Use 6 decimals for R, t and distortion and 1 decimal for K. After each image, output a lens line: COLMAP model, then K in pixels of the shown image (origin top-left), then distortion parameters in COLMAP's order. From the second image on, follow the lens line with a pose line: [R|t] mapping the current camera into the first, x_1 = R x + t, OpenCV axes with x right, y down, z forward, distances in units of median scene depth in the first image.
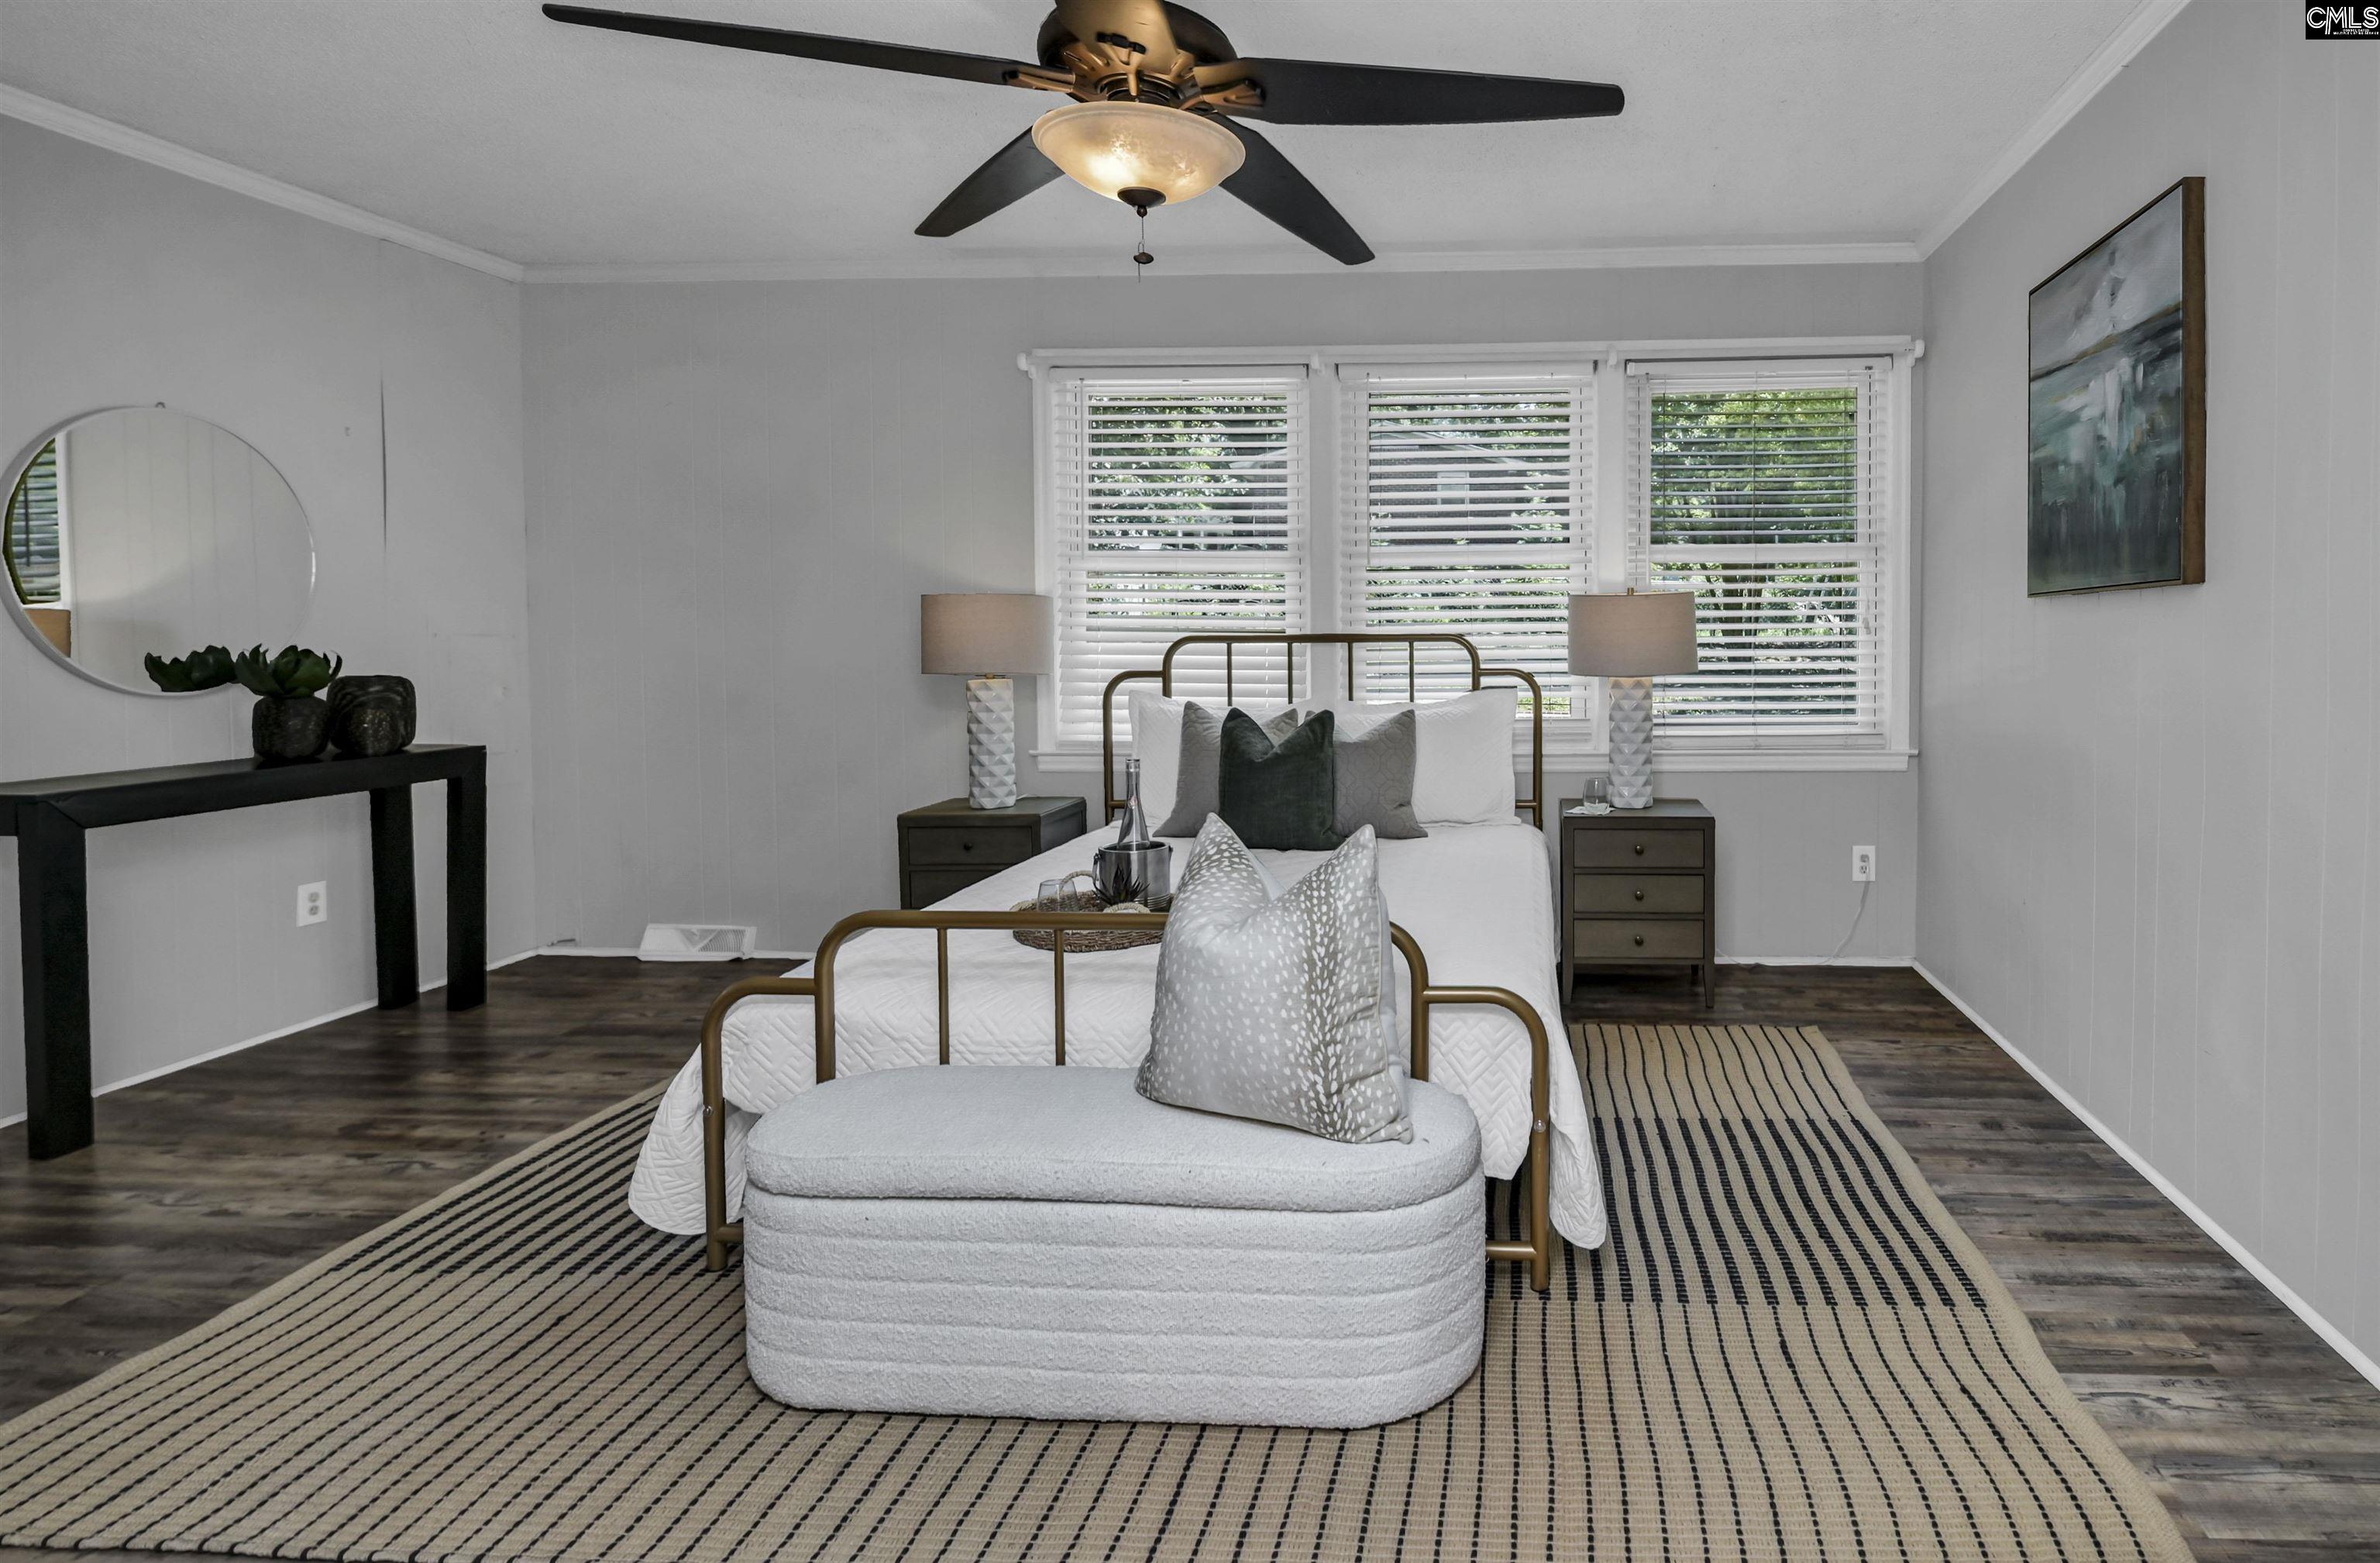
lens RADIAL K [[1359.6, 0, 1187.7], [0, 1359.6, 683.3], [0, 0, 1]] dist [-0.001411, 0.000547]
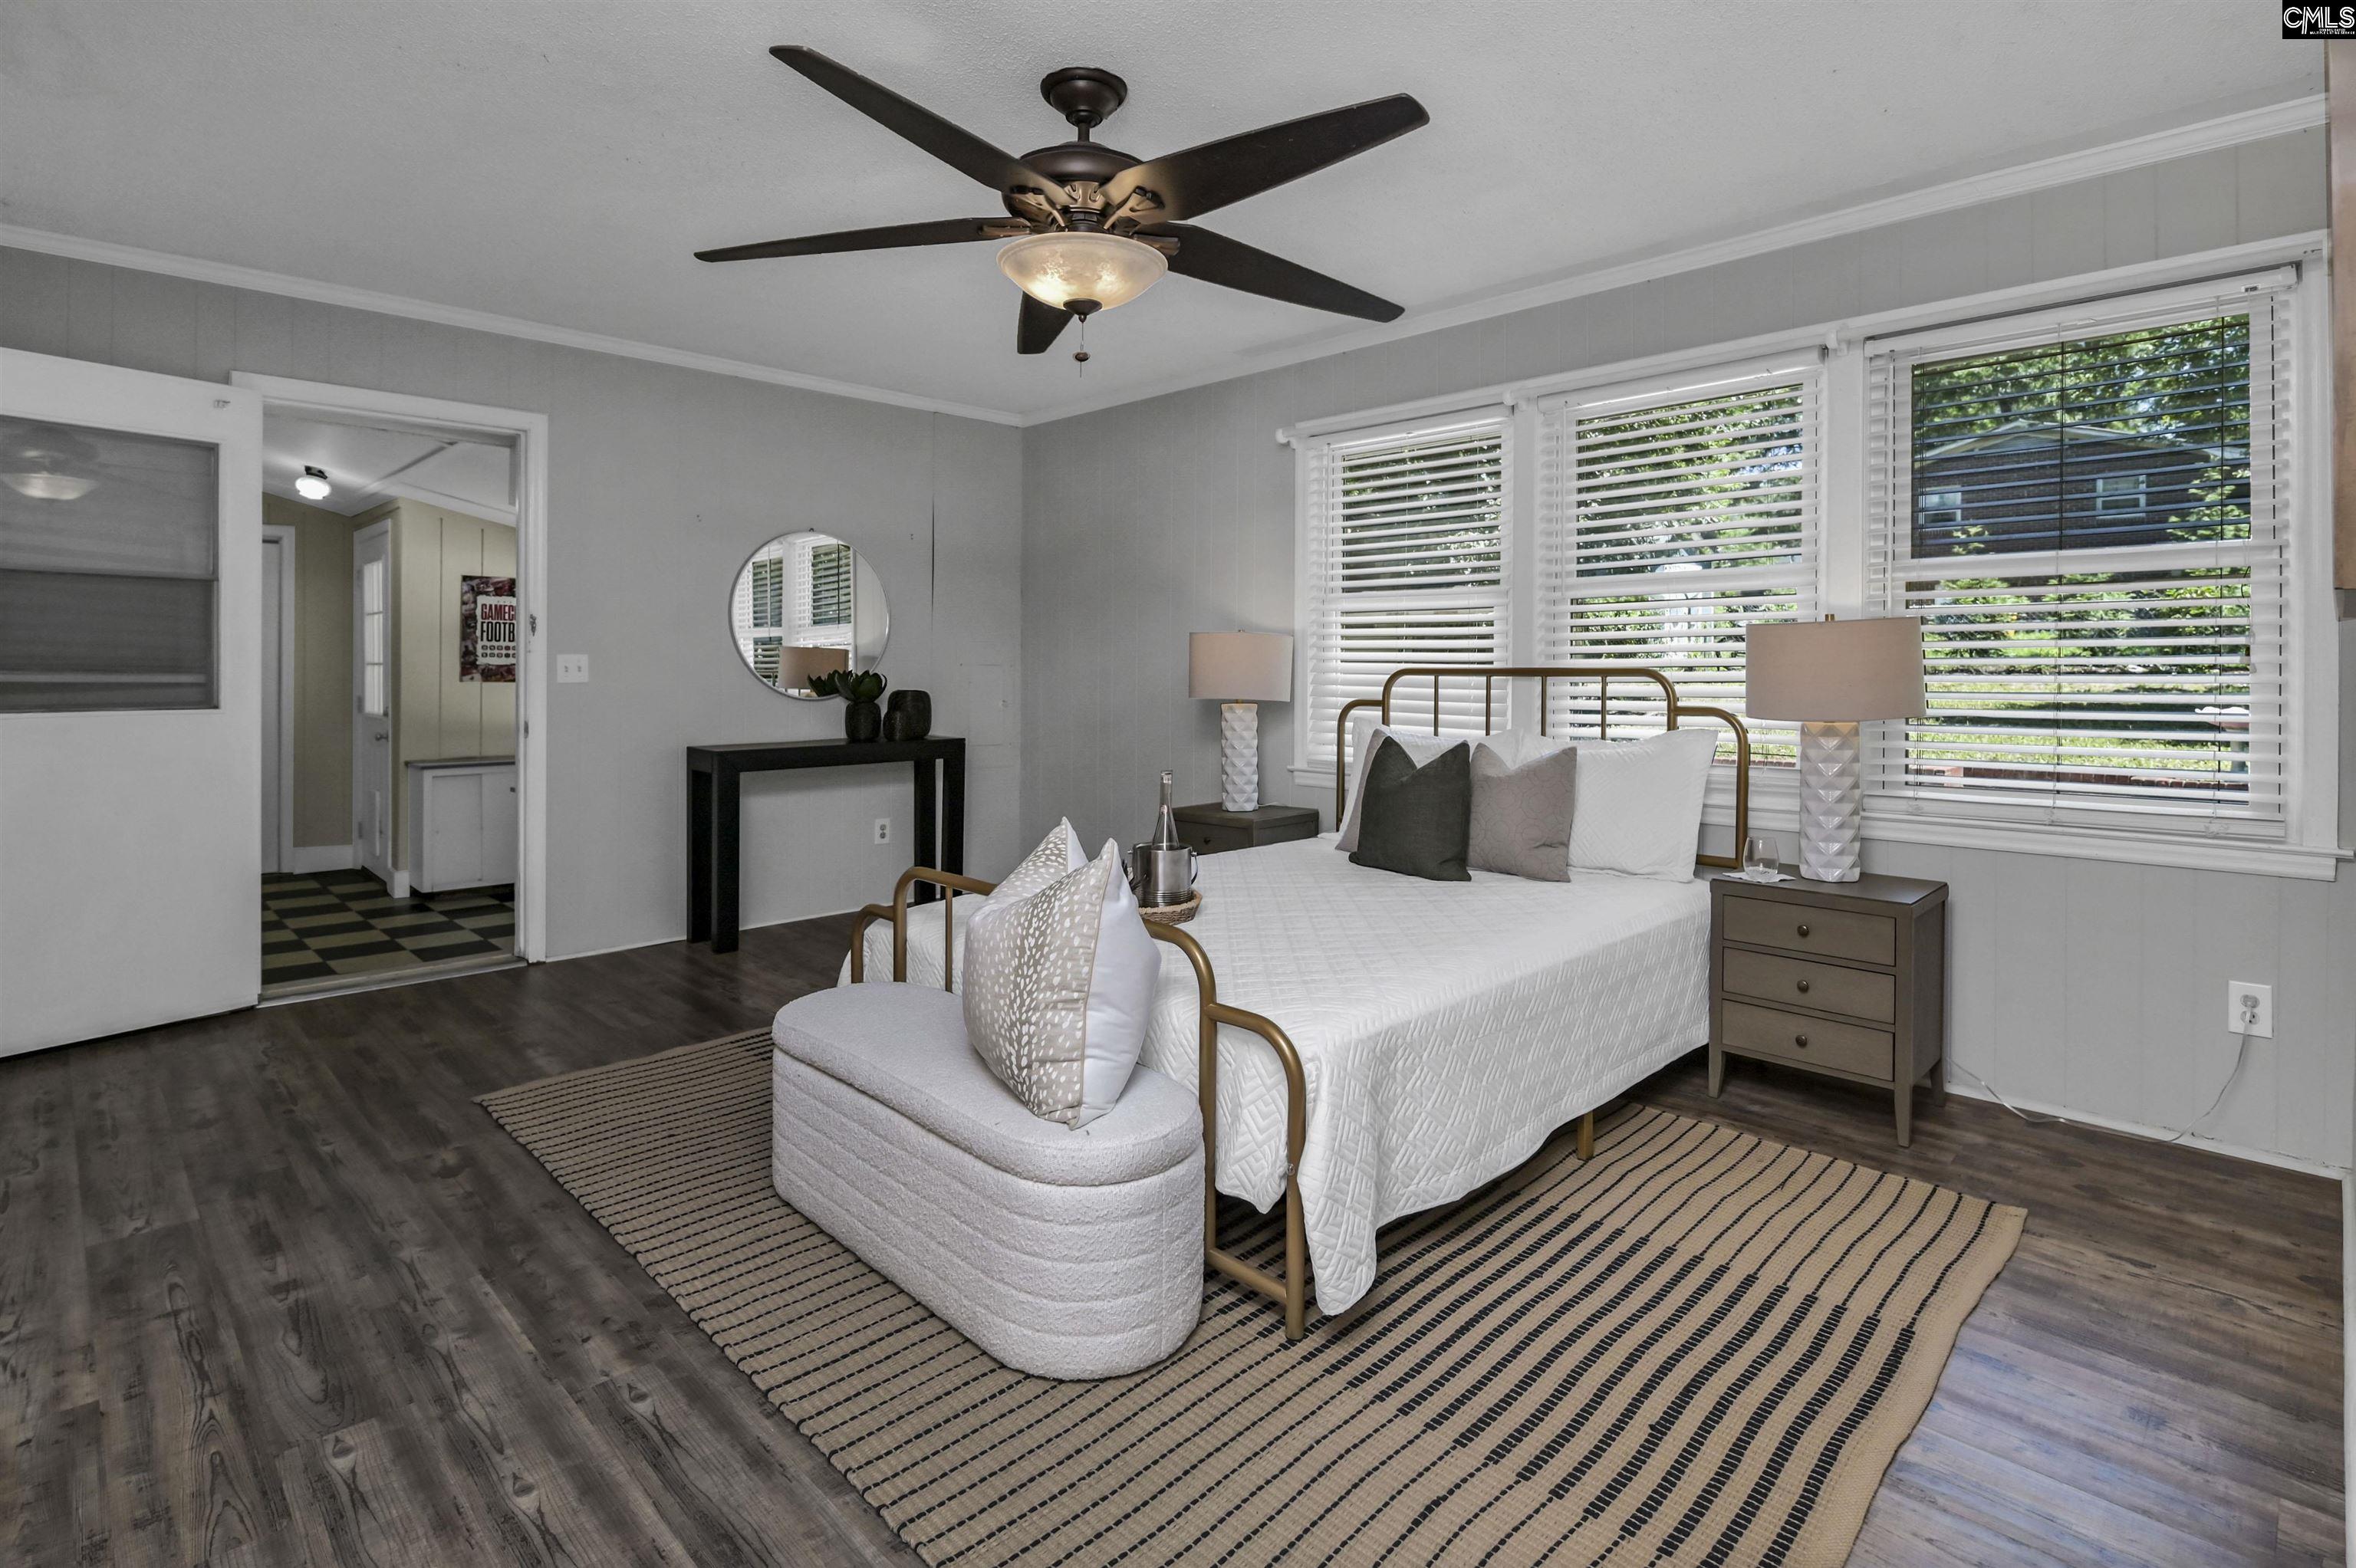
lens RADIAL K [[1153.4, 0, 1182.6], [0, 1153.4, 674.7], [0, 0, 1]] dist [0.002616, -0.009563]
pose [[0.734223, 0.009751, -0.678838, 0.515579], [-0.029498, 0.999411, -0.017550, -0.009438], [0.678267, 0.032910, 0.734078, 0.219090]]
